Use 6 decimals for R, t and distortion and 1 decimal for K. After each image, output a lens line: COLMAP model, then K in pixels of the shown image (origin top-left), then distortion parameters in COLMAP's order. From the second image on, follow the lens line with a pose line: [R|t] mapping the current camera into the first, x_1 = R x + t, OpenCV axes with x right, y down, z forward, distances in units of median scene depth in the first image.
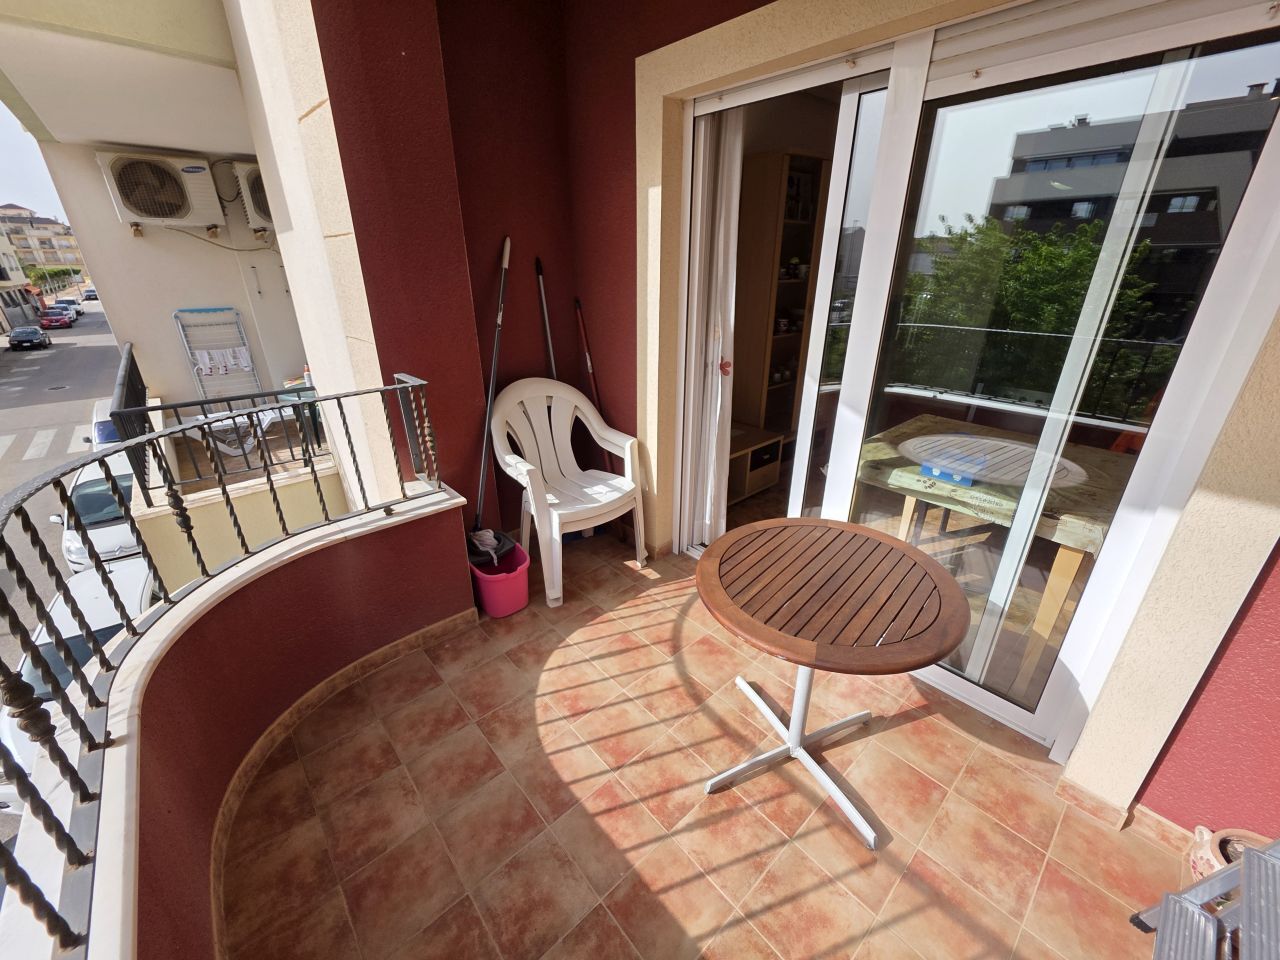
lens RADIAL K [[508.3, 0, 637.2], [0, 508.3, 480.1], [0, 0, 1]] dist [0.001728, 0.000071]
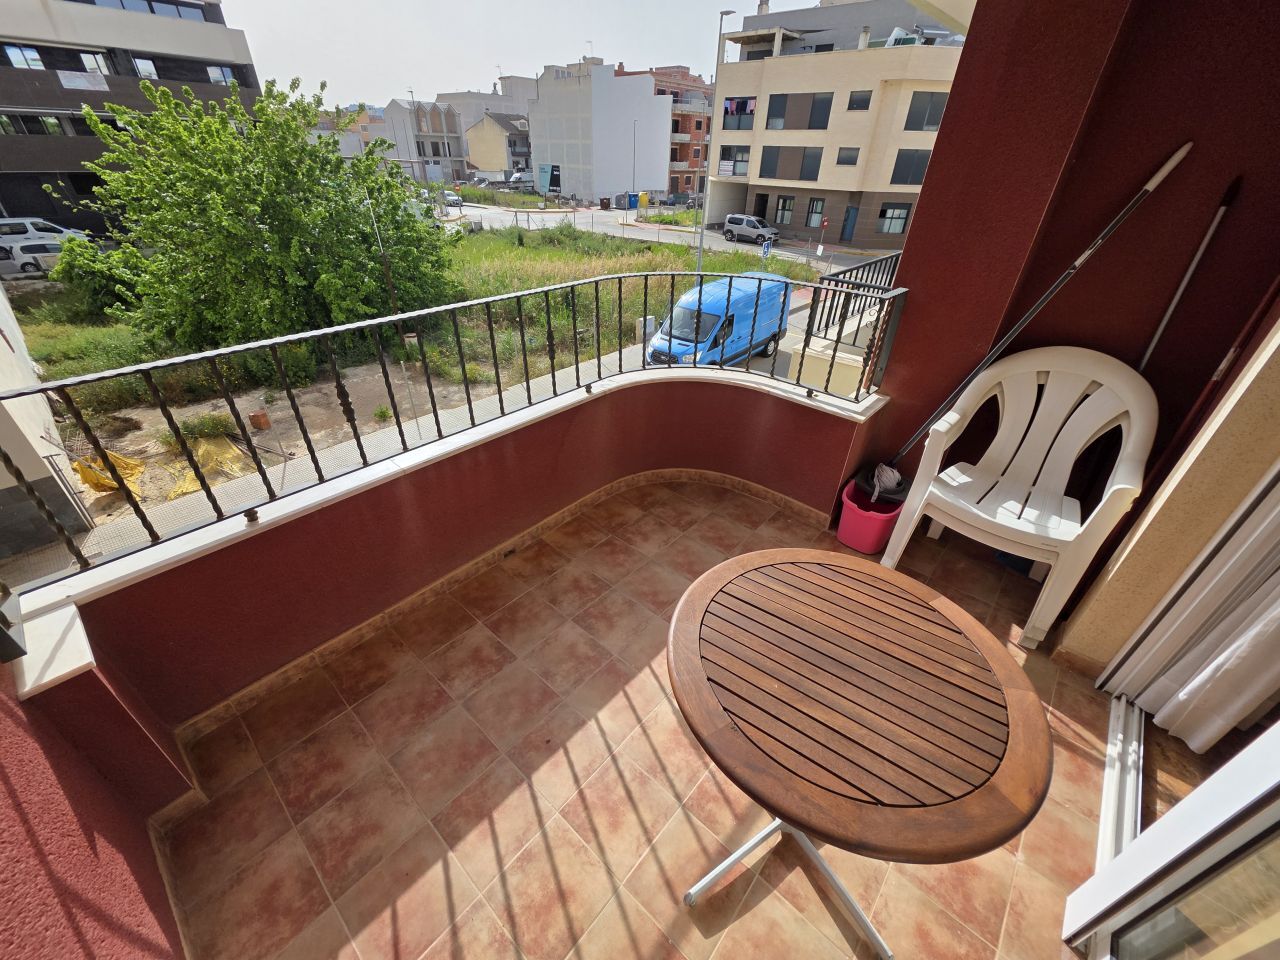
lens RADIAL K [[508.3, 0, 637.2], [0, 508.3, 480.1], [0, 0, 1]] dist [0.001728, 0.000071]
pose [[0.113755, 0.542060, -0.832605, 0.569287], [-0.413028, 0.787995, 0.456587, -0.155559], [0.903586, 0.291950, 0.313524, 0.310971]]
